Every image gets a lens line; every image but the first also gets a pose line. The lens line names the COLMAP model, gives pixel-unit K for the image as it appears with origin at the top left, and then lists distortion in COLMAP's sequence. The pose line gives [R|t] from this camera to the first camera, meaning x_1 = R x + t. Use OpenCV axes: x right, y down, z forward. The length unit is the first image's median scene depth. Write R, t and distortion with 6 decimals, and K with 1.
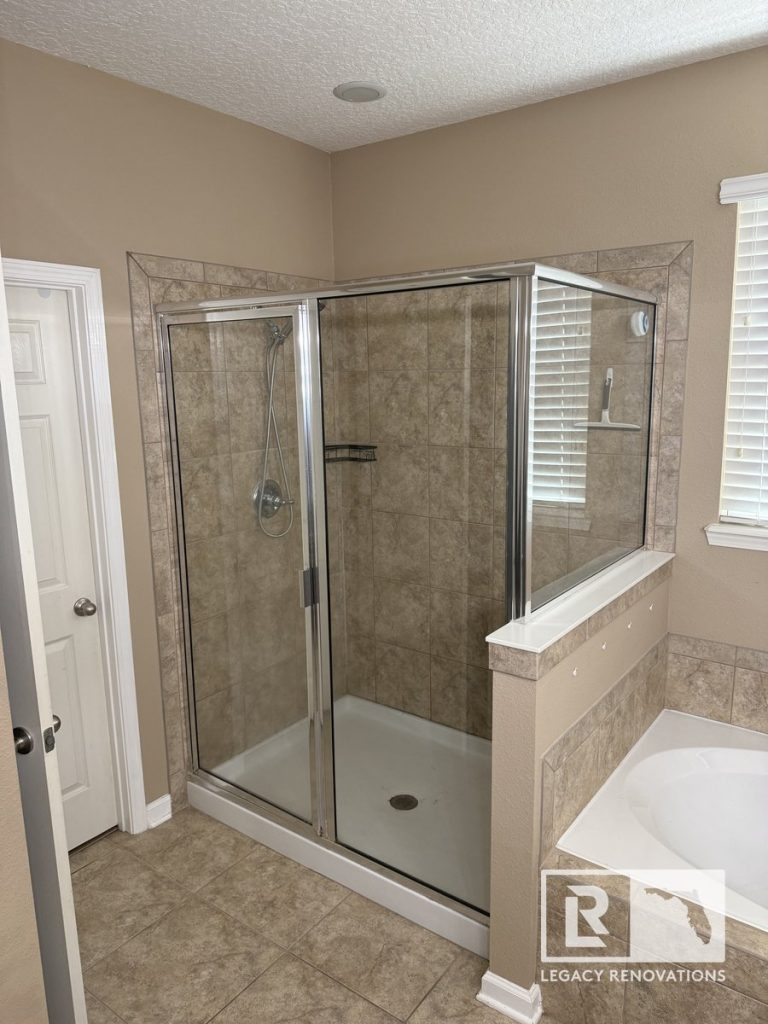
lens RADIAL K [[711.3, 0, 390.1], [0, 711.3, 514.3], [0, 0, 1]] dist [0.098754, -0.155209]
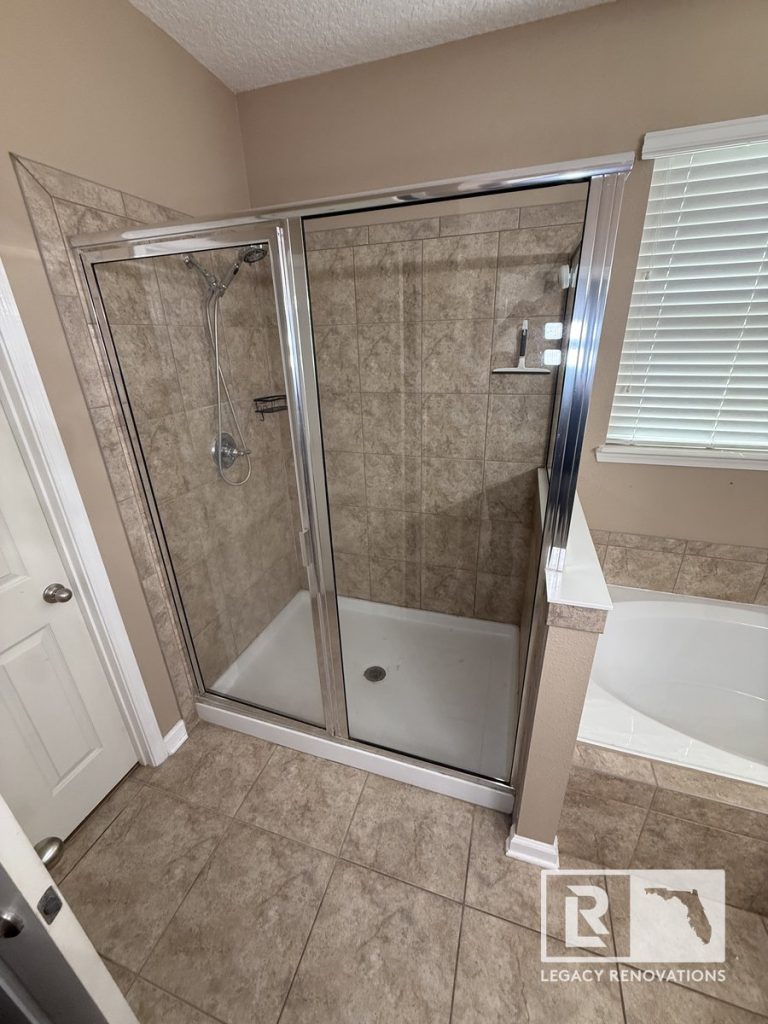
lens RADIAL K [[408.2, 0, 384.8], [0, 408.2, 510.3], [0, 0, 1]] dist [0.000444, 0.000292]
pose [[0.950082, -0.131289, 0.283032, -0.147191], [0.072691, 0.975335, 0.208416, -0.052338], [-0.303414, -0.177438, 0.936192, 0.373458]]
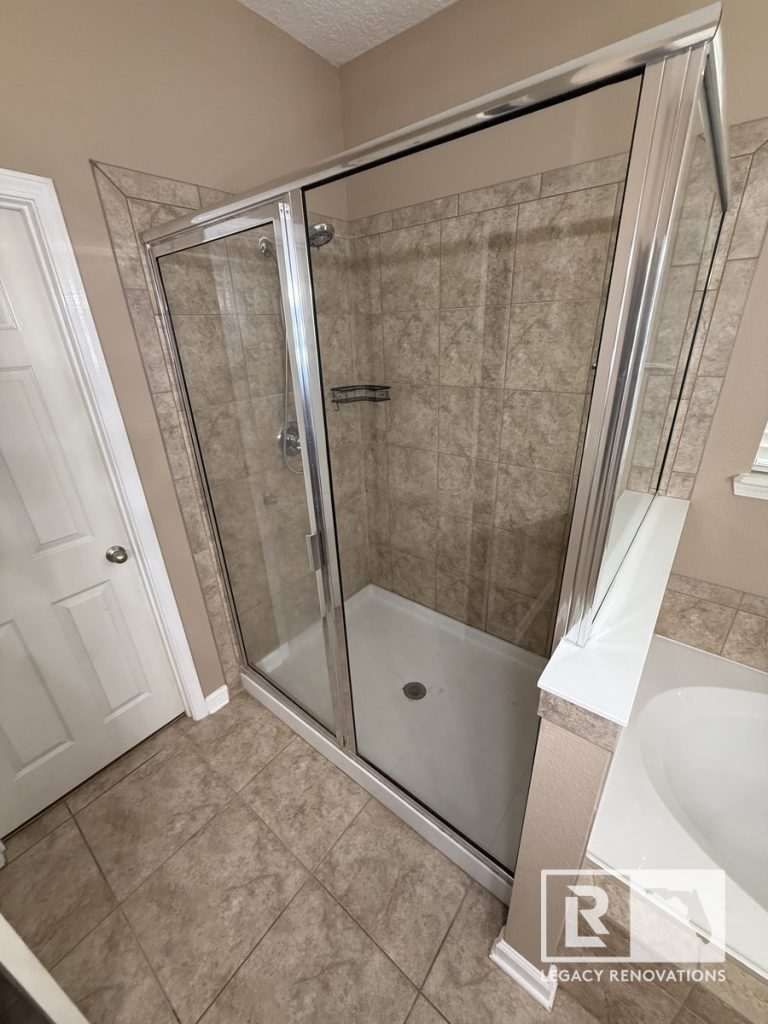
lens RADIAL K [[409.5, 0, 384.0], [0, 409.5, 512.0], [0, 0, 1]] dist [-0.001048, 0.000747]
pose [[0.999058, -0.003251, -0.043269, -0.002370], [0.012917, 0.974260, 0.225057, -0.060613], [0.041424, -0.225404, 0.973384, 0.416273]]
